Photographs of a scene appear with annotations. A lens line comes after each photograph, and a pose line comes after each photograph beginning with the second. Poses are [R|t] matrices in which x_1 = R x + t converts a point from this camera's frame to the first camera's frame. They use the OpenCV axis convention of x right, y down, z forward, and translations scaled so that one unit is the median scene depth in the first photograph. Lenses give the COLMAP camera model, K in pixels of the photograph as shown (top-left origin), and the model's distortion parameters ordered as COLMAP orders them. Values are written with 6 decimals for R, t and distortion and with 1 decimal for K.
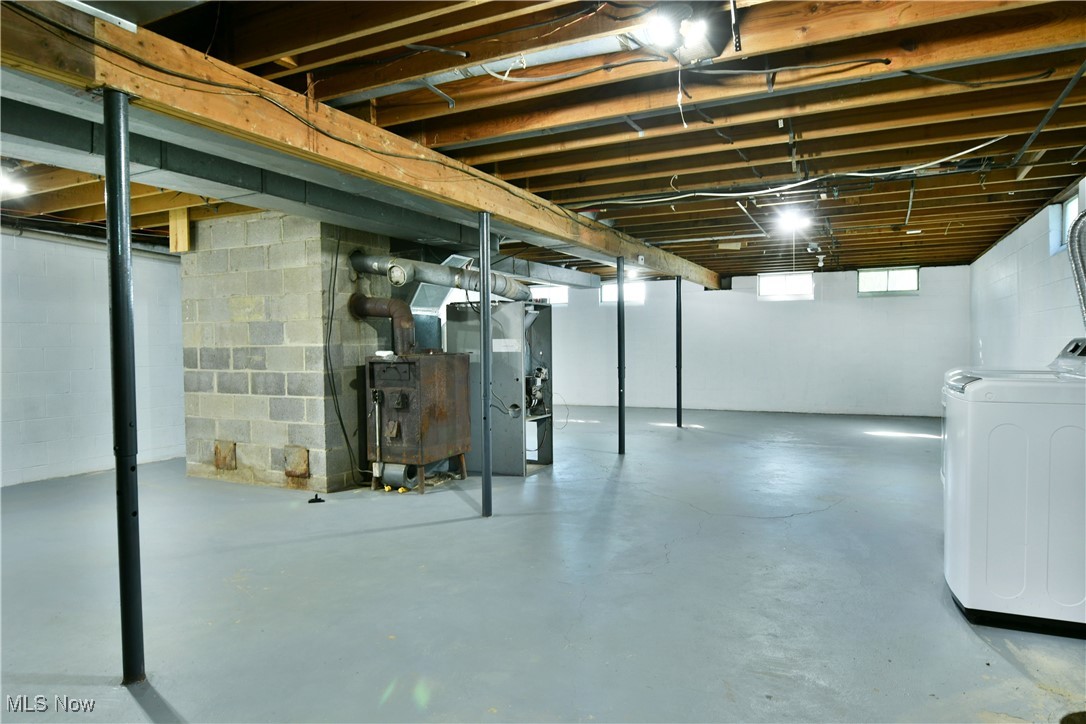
lens RADIAL K [[663.6, 0, 544.1], [0, 663.6, 363.6], [0, 0, 1]] dist [0.006350, 0.001830]
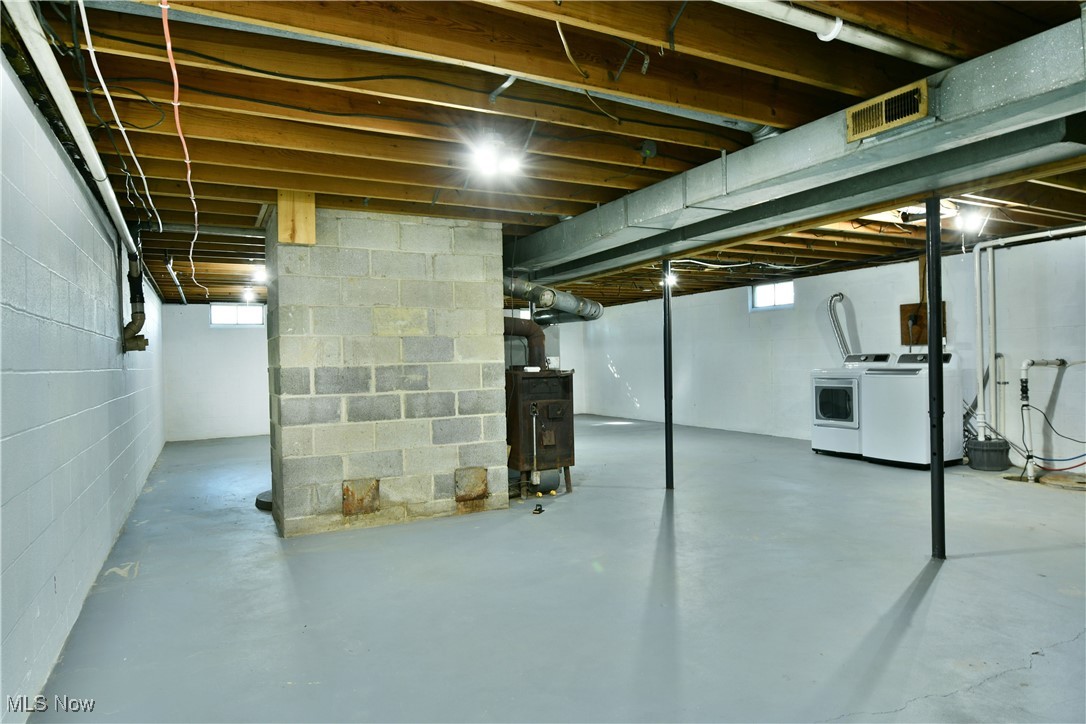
lens RADIAL K [[663.6, 0, 544.2], [0, 663.6, 359.2], [0, 0, 1]] dist [0.006350, 0.001830]
pose [[0.592743, -0.003848, 0.805383, -1.053088], [0.037912, 0.999013, -0.023129, -0.005274], [-0.804499, 0.044243, 0.592304, 0.334405]]
